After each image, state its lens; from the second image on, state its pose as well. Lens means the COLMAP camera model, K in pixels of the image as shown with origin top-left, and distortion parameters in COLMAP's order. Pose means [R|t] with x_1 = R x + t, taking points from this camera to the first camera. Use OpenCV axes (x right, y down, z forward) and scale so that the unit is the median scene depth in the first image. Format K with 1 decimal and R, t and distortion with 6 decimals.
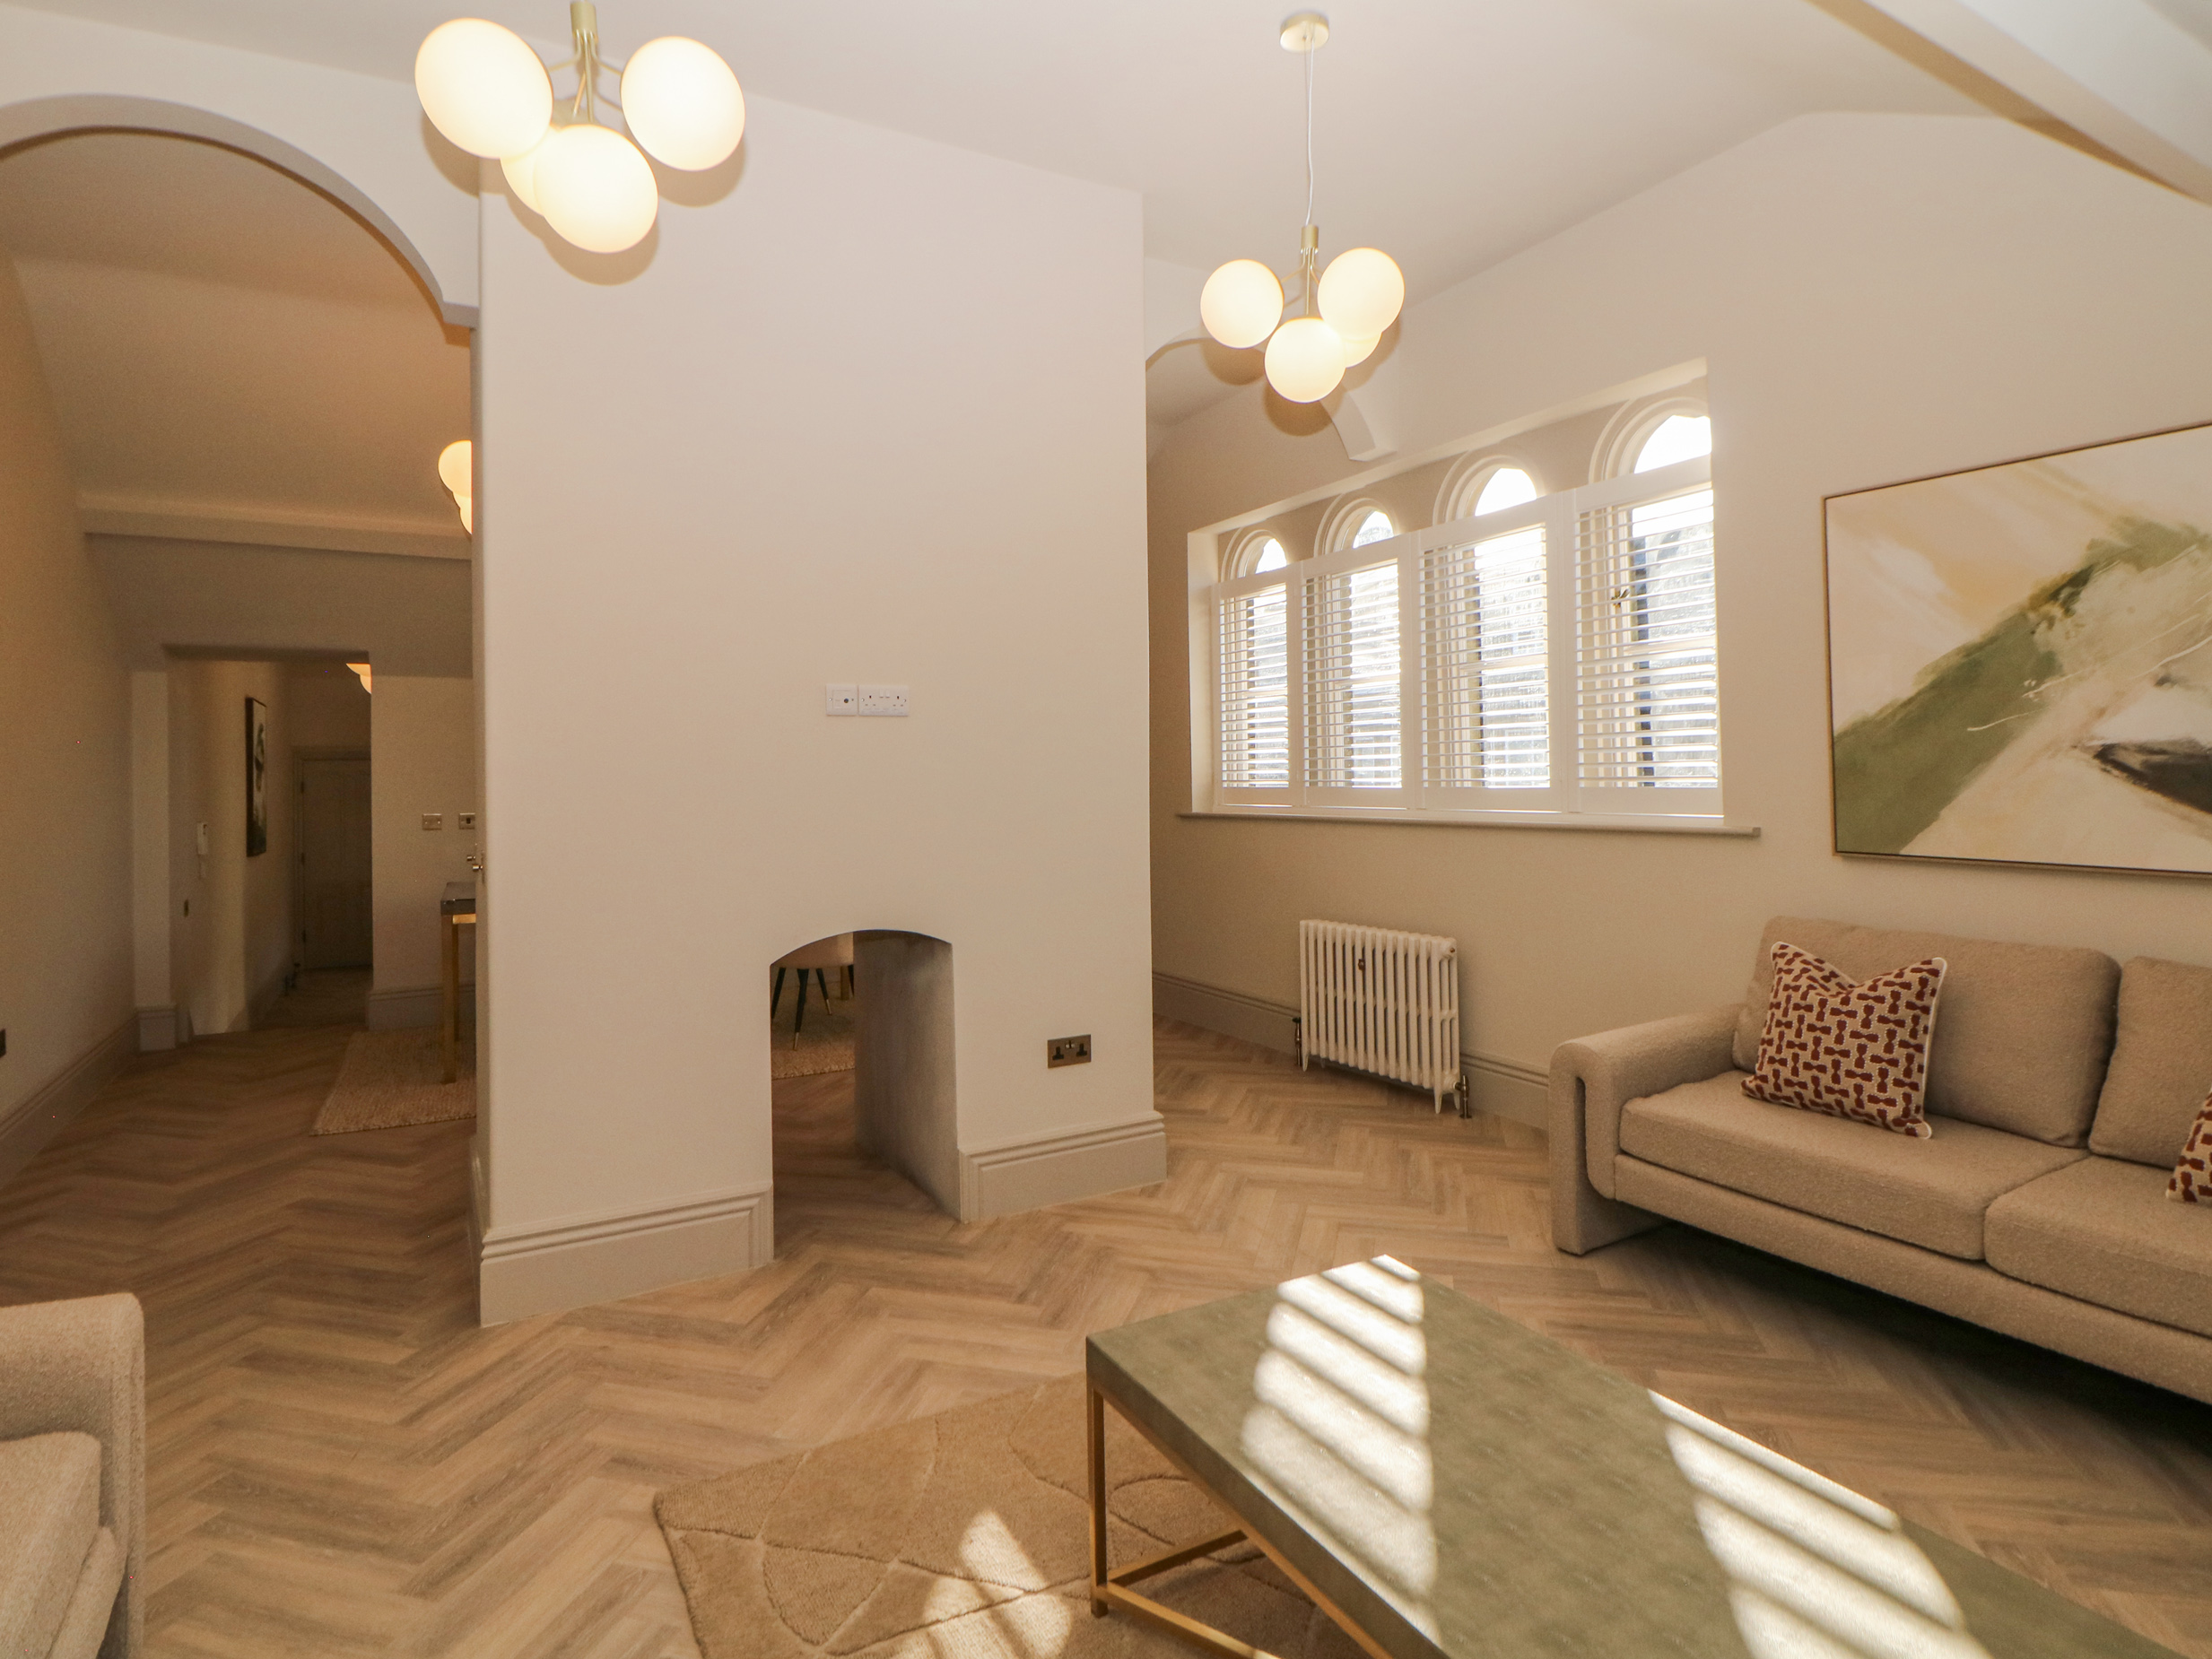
lens RADIAL K [[1175.0, 0, 1105.8], [0, 1175.0, 758.2], [0, 0, 1]] dist [0.002727, -0.010164]
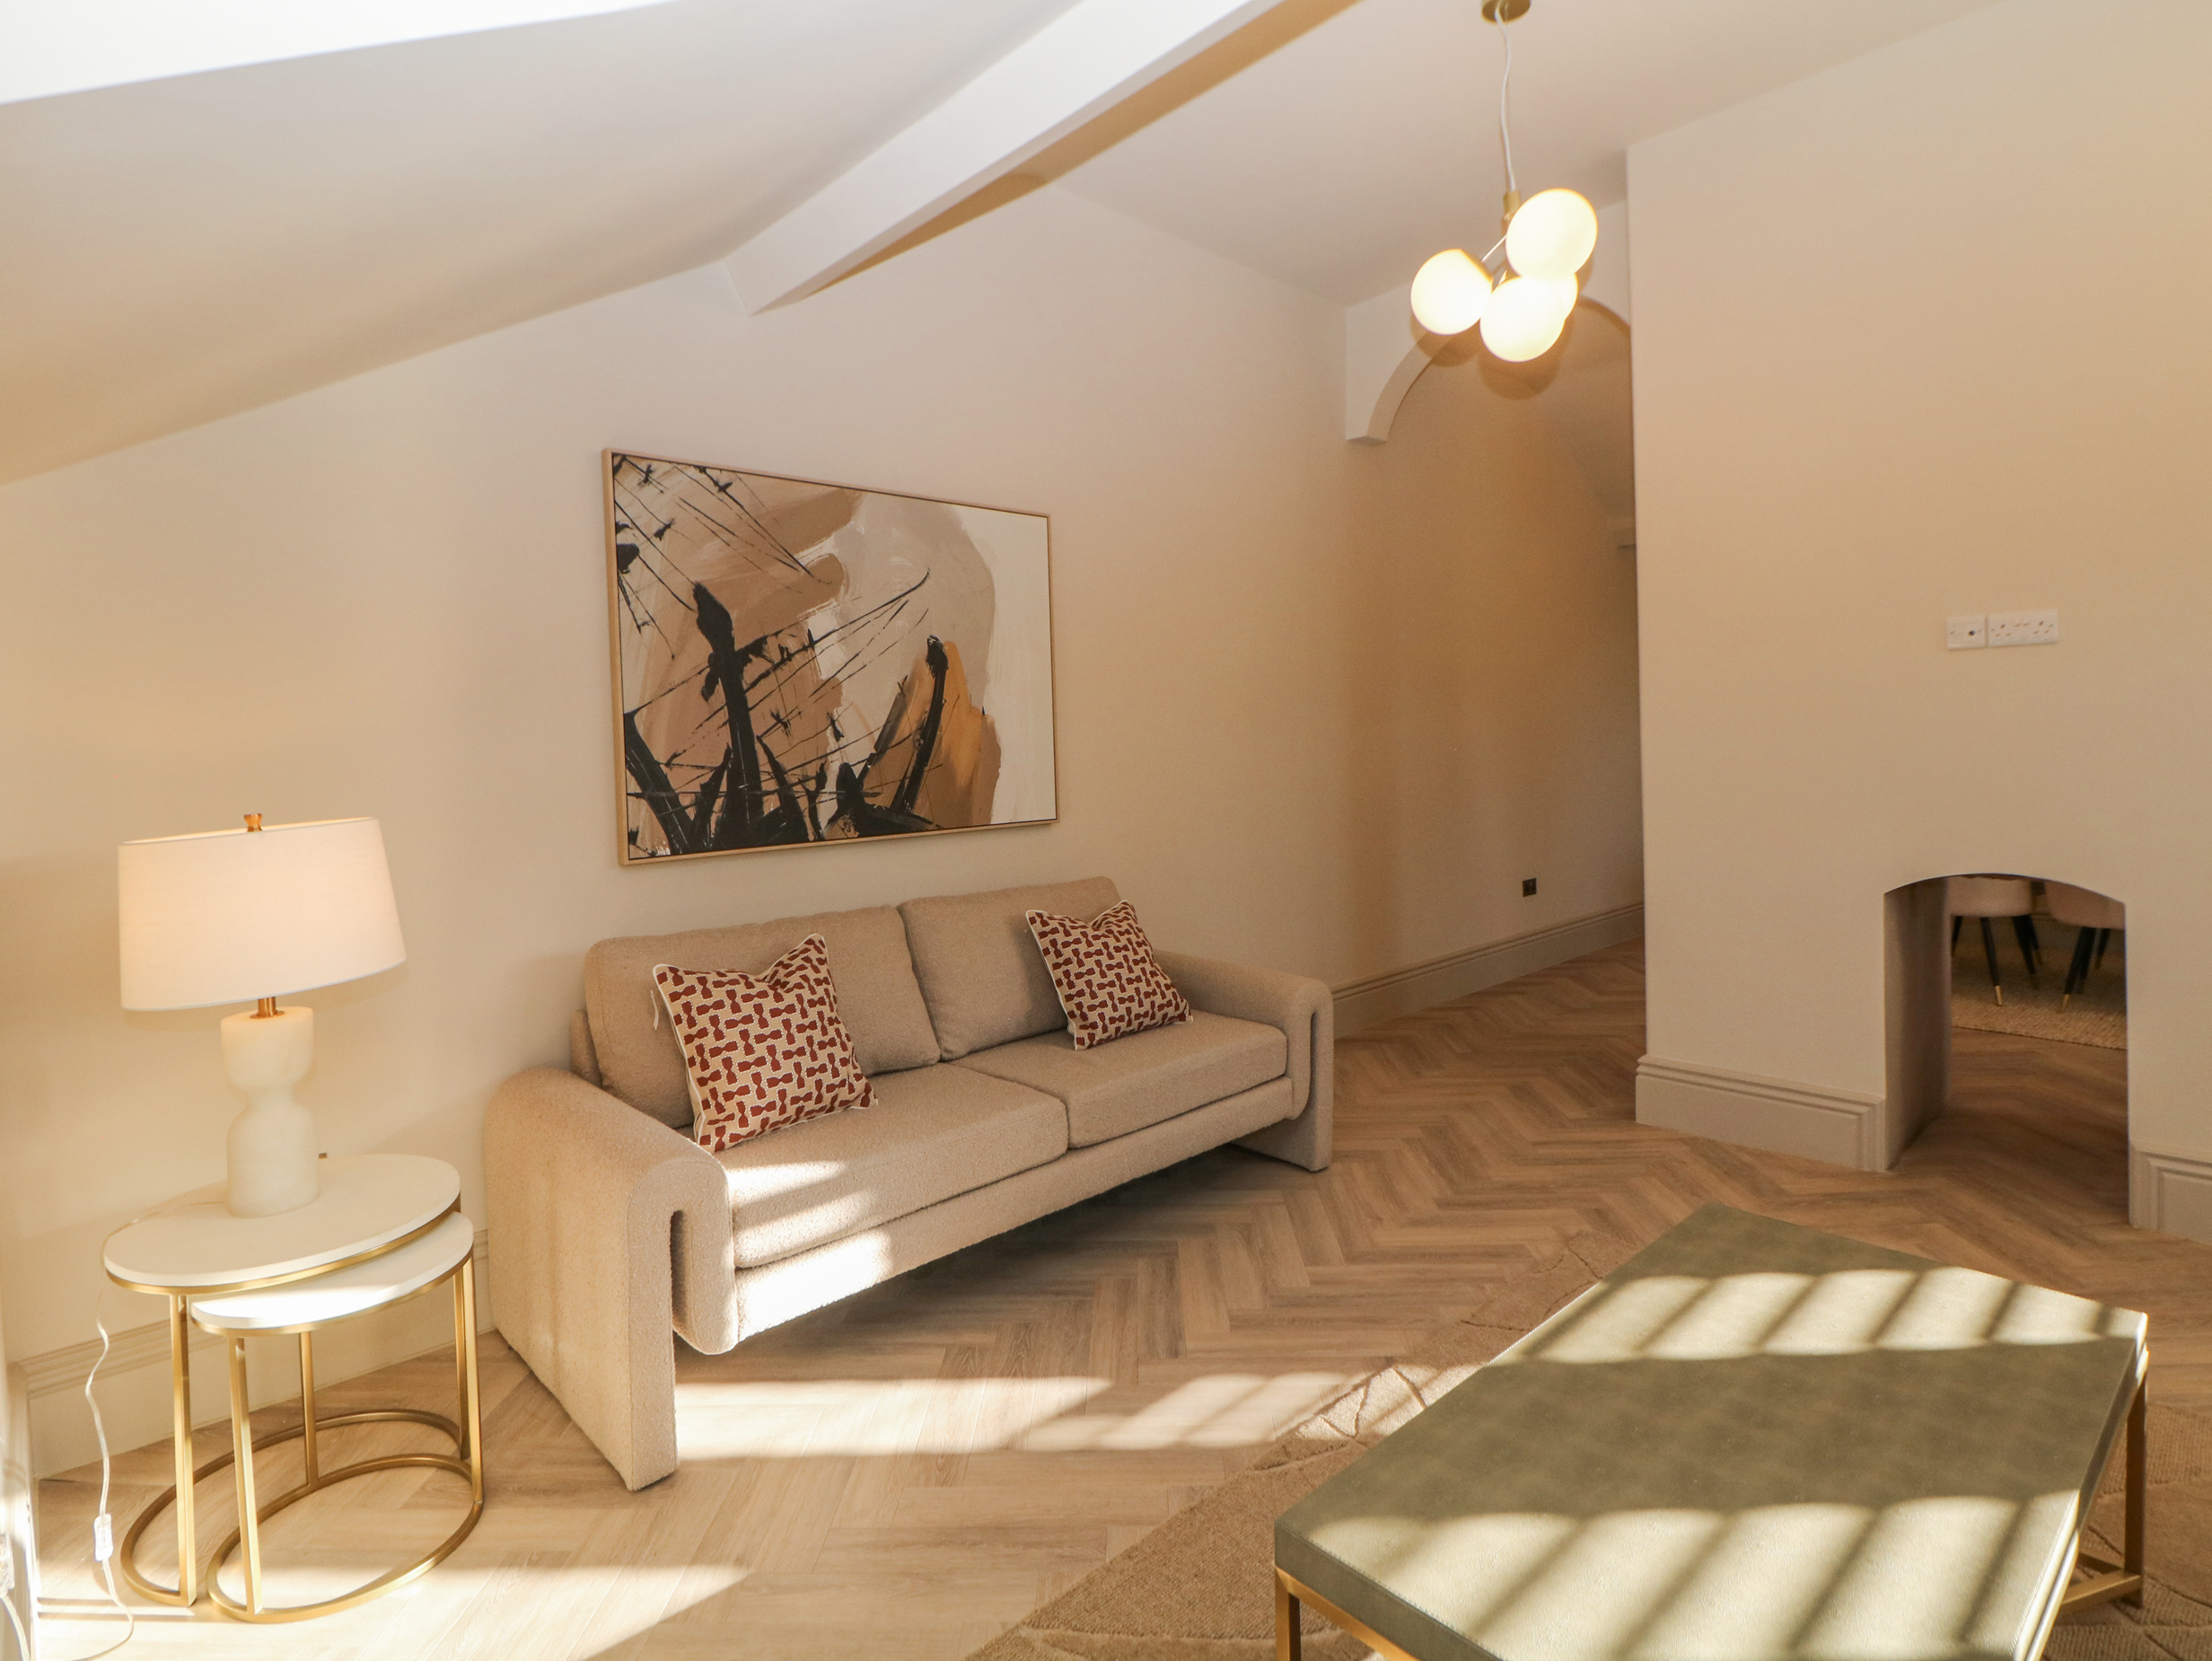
lens RADIAL K [[1145.3, 0, 1120.7], [0, 1145.3, 757.7], [0, 0, 1]] dist [0.004149, -0.009531]
pose [[0.239402, 0.020355, -0.970707, 0.600881], [0.043011, 0.998576, 0.031547, -0.005603], [0.969967, -0.049303, 0.238186, 0.120199]]
